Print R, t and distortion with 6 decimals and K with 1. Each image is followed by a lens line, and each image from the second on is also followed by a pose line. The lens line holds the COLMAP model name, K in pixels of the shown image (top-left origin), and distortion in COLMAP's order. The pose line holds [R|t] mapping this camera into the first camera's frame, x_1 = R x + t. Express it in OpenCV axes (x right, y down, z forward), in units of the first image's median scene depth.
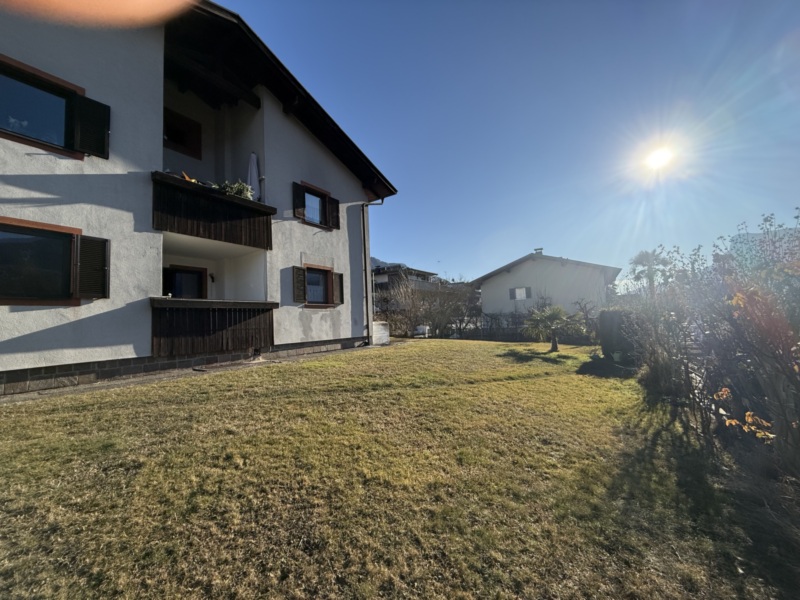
lens RADIAL K [[318.5, 0, 397.6], [0, 318.5, 299.3], [0, 0, 1]] dist [-0.000123, -0.000039]
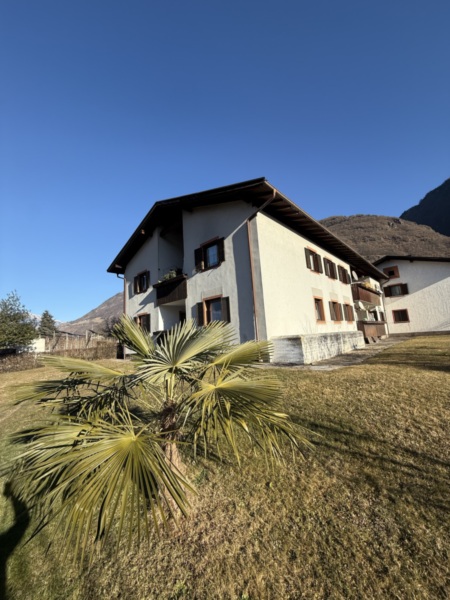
lens RADIAL K [[238.9, 0, 226.4], [0, 238.9, 297.6], [0, 0, 1]] dist [-0.000123, -0.000039]
pose [[-0.132016, -0.116699, -0.984354, 0.726669], [0.136211, 0.981490, -0.134627, 0.042008], [0.981844, -0.151853, -0.113676, 1.144140]]
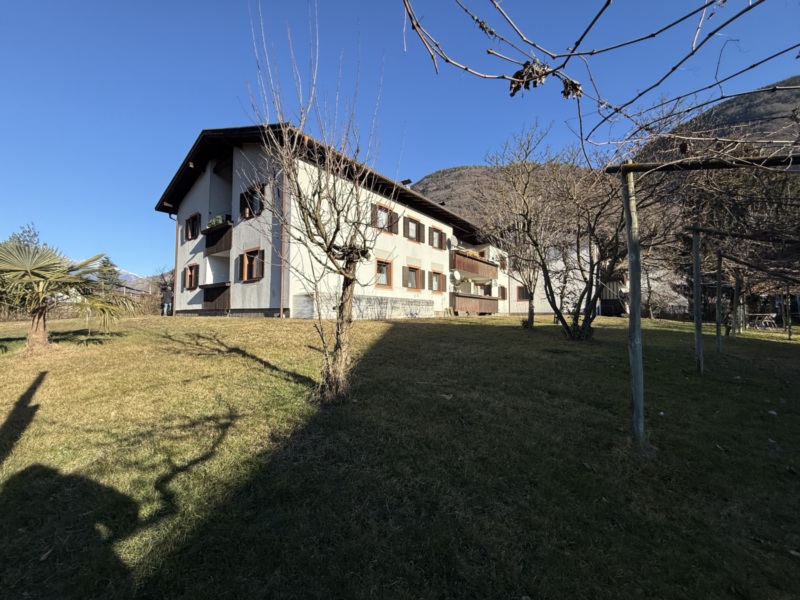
lens RADIAL K [[318.5, 0, 397.6], [0, 318.5, 299.3], [0, 0, 1]] dist [-0.000123, -0.000039]
pose [[-0.052296, -0.005676, -0.998615, 0.936696], [0.066974, 0.997713, -0.009178, 0.136370], [0.996383, -0.067361, -0.051797, 1.573608]]
